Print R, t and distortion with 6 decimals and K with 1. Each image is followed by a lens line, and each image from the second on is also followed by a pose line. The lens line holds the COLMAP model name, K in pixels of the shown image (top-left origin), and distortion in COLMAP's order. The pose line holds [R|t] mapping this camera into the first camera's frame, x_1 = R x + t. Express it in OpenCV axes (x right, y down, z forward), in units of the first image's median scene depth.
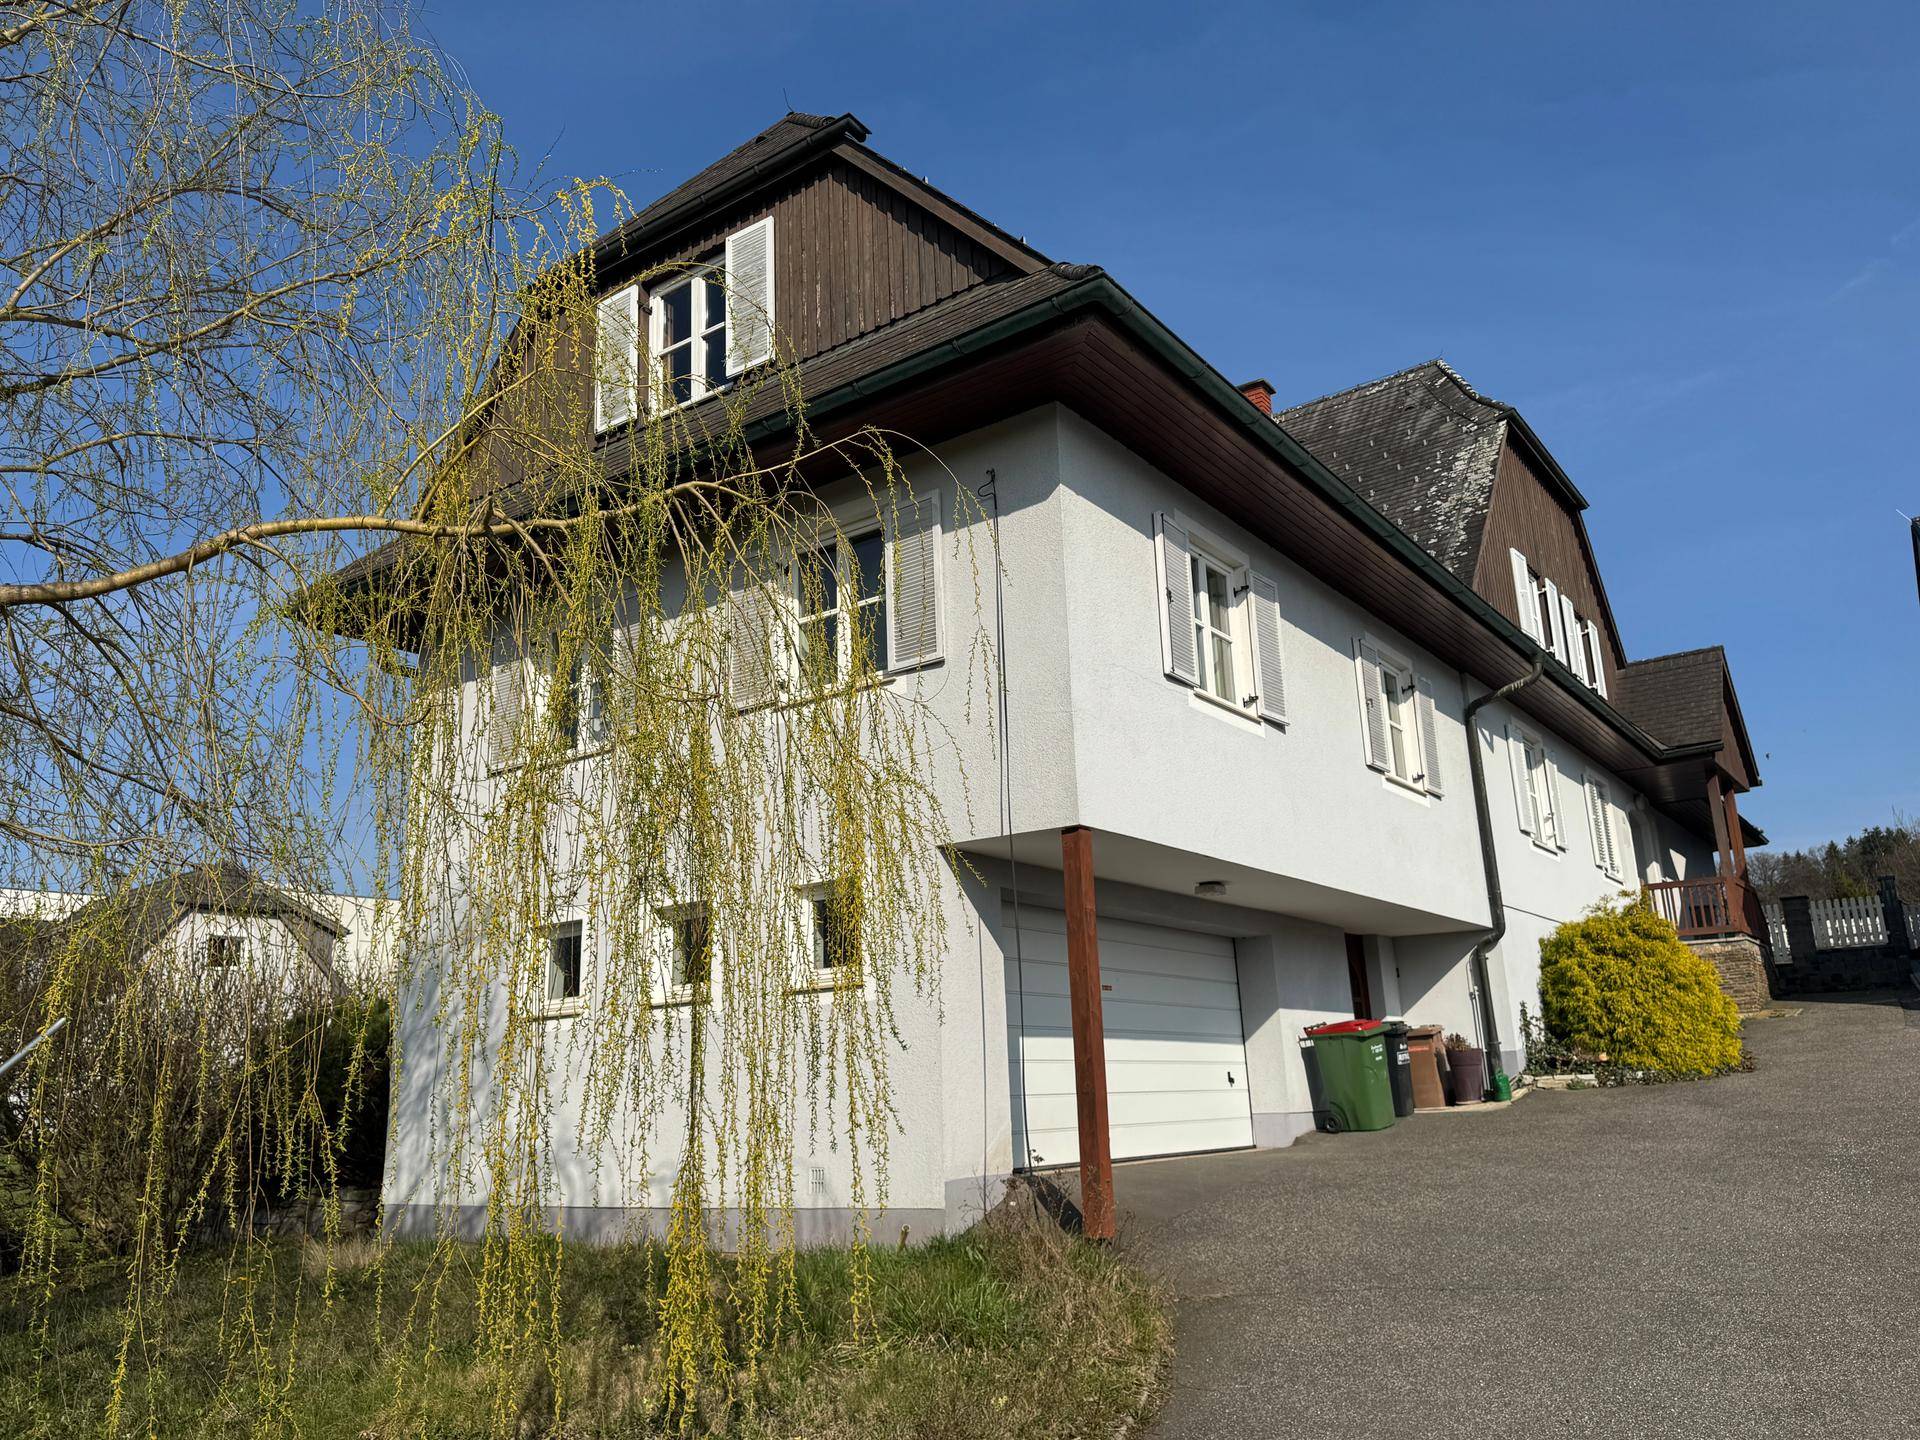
lens RADIAL K [[1471.7, 0, 954.5], [0, 1471.7, 713.5], [0, 0, 1]] dist [0.121096, -0.201492]
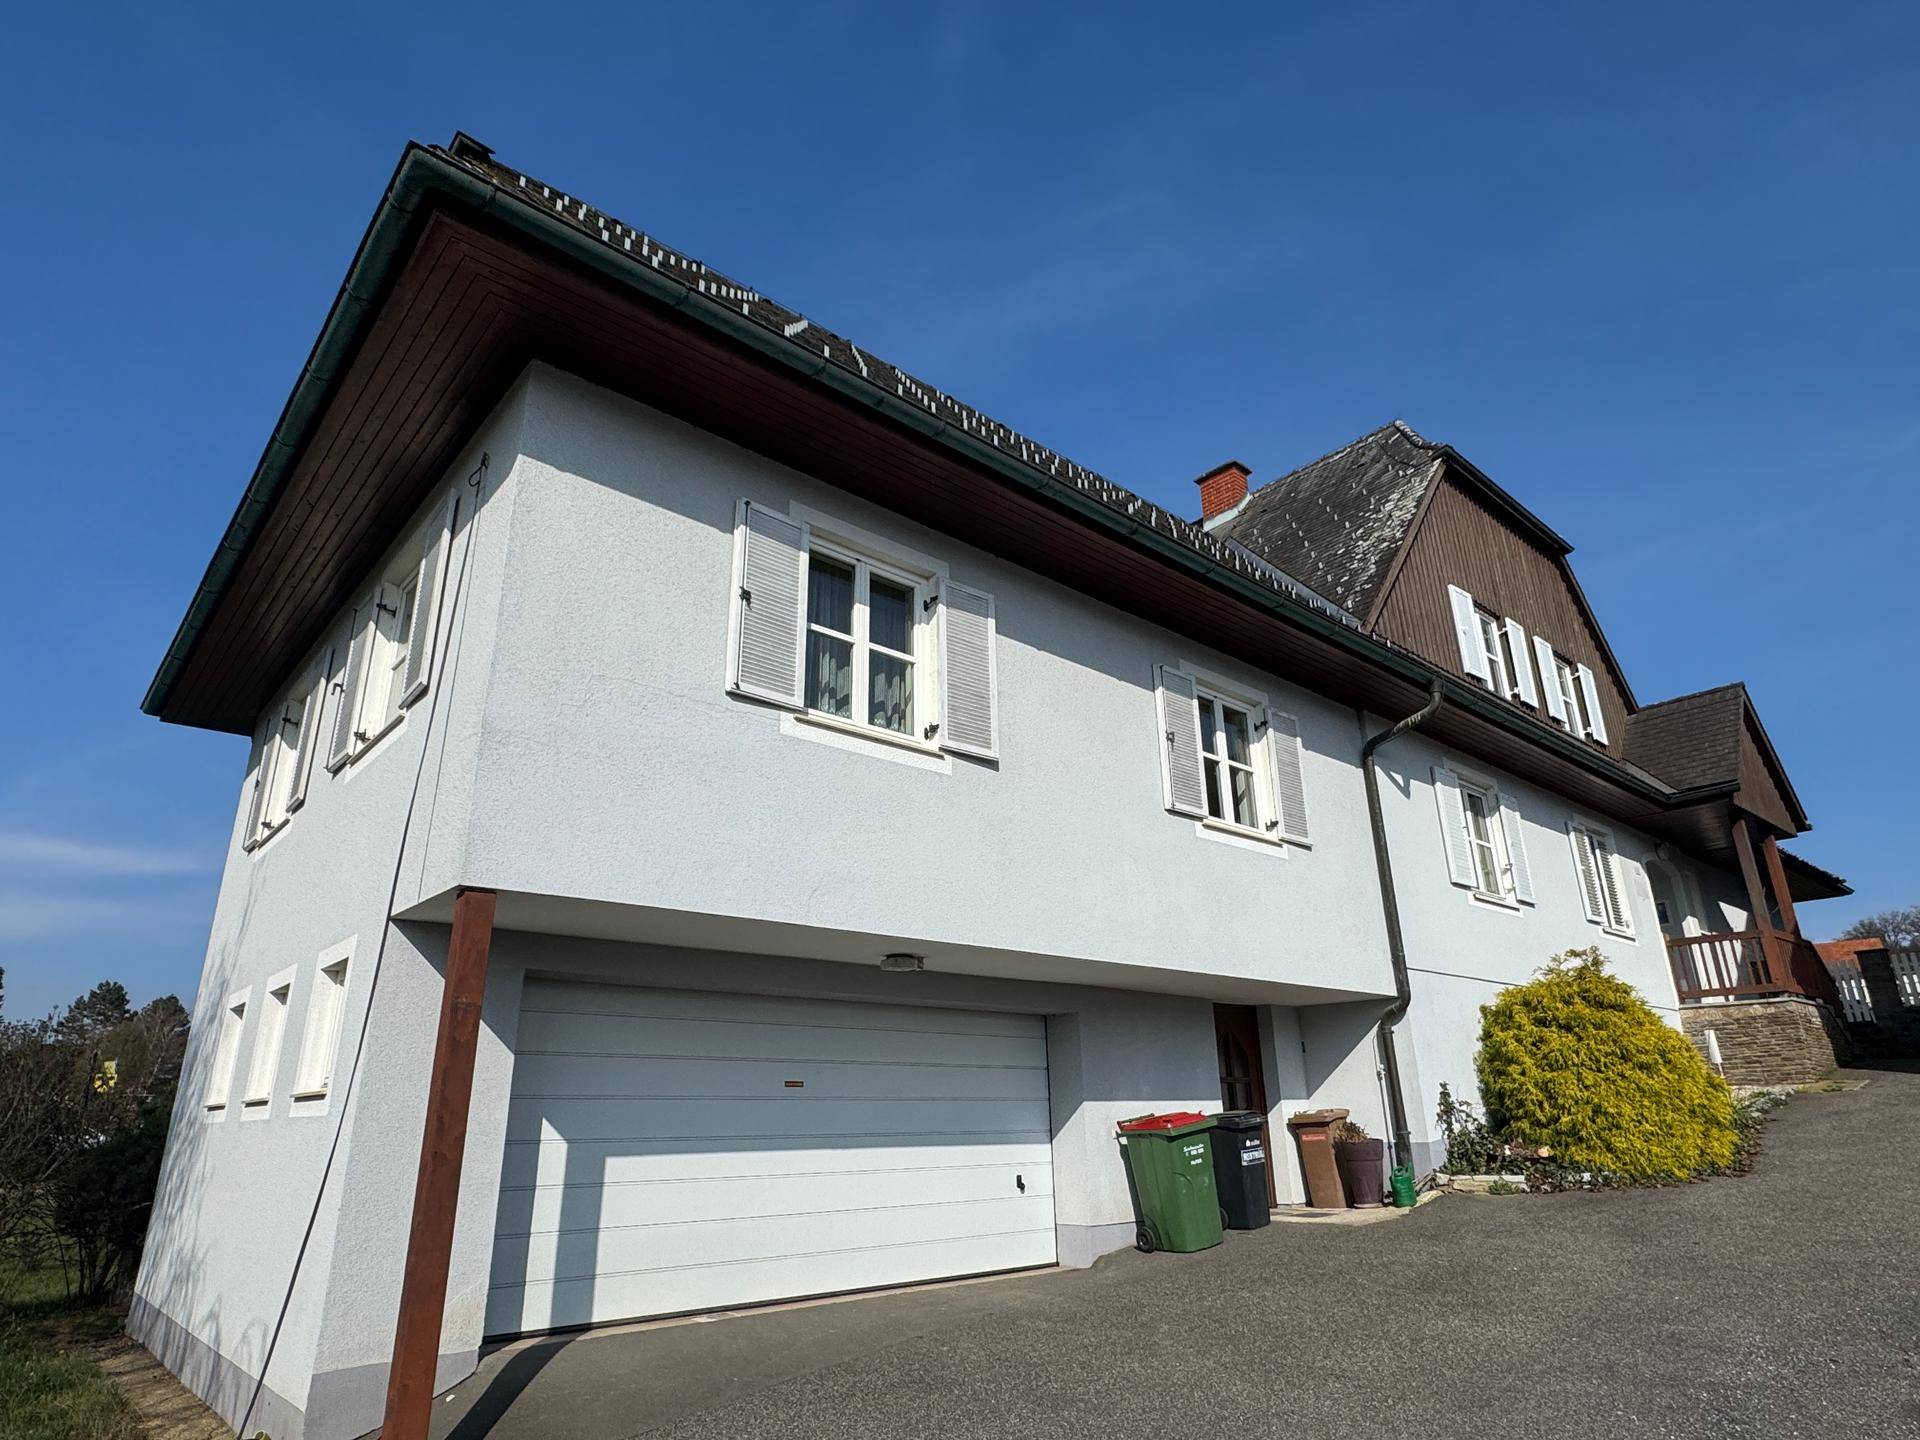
lens RADIAL K [[1101.5, 0, 953.2], [0, 1101.5, 725.3], [0, 0, 1]] dist [-0.000886, -0.001160]
pose [[0.972148, -0.058928, -0.226839, 0.260731], [0.040038, 0.995404, -0.086994, 0.031445], [0.230923, 0.075489, 0.970039, 0.302256]]
